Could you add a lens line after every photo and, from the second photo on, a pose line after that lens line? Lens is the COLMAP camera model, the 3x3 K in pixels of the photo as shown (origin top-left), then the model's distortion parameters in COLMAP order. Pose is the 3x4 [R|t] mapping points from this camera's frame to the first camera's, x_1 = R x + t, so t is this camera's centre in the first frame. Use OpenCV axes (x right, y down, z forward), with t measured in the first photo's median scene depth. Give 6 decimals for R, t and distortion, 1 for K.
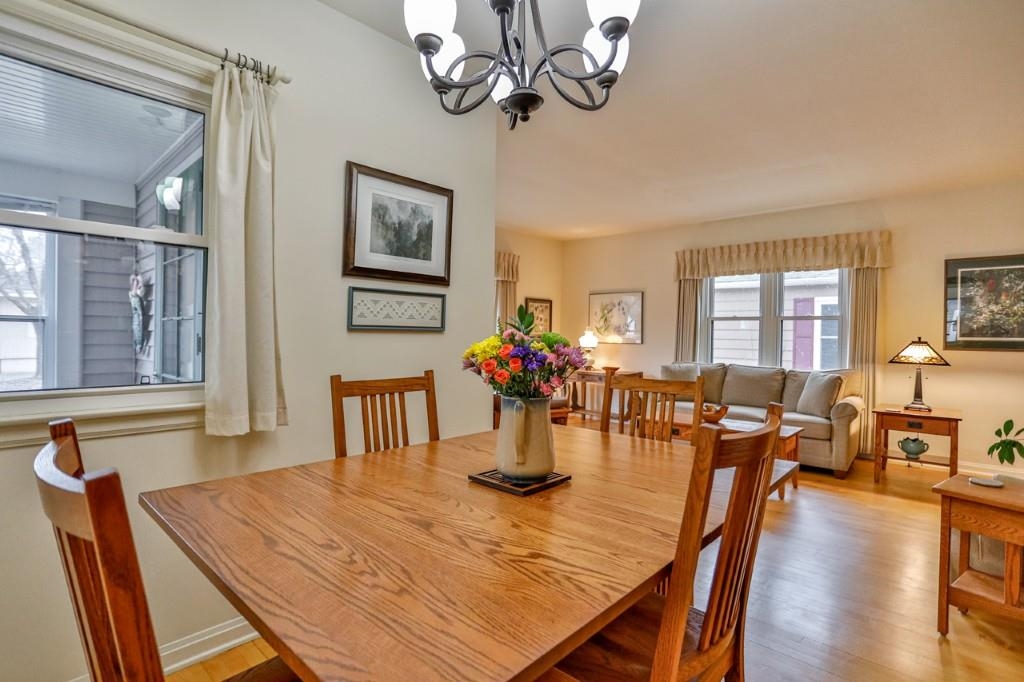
lens RADIAL K [[520.3, 0, 494.5], [0, 520.3, 336.9], [0, 0, 1]] dist [-0.068171, 0.046461]
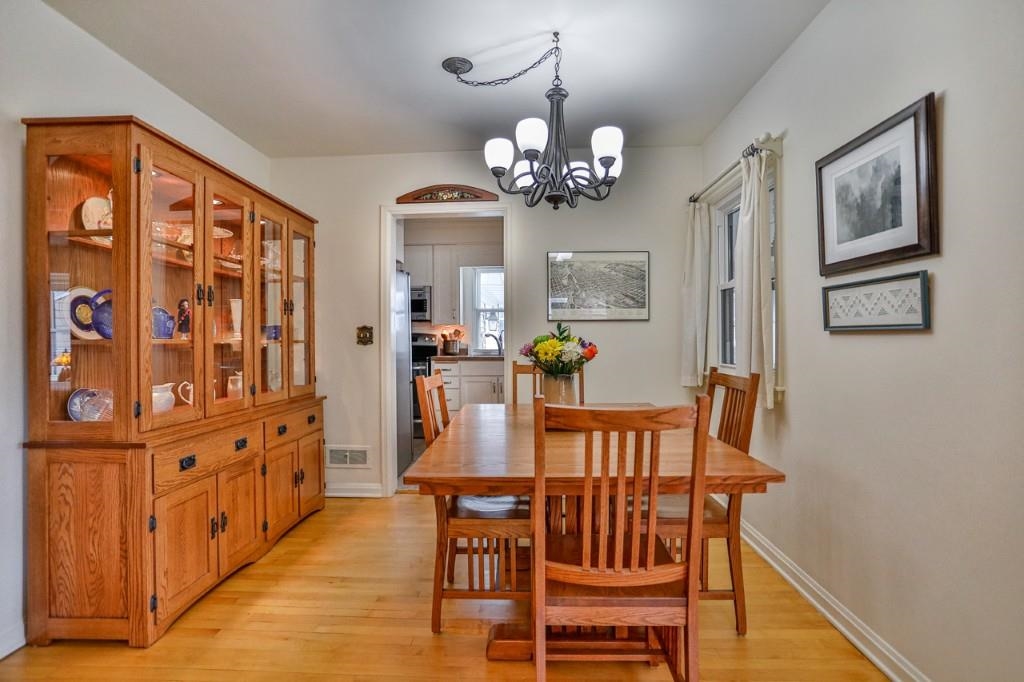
lens RADIAL K [[486.6, 0, 502.6], [0, 486.6, 334.6], [0, 0, 1]] dist [-0.010265, 0.000987]
pose [[-0.752364, -0.006313, -0.658717, 0.724757], [0.000036, 0.999954, -0.009624, 0.000243], [0.658747, -0.007264, -0.752329, 1.206432]]
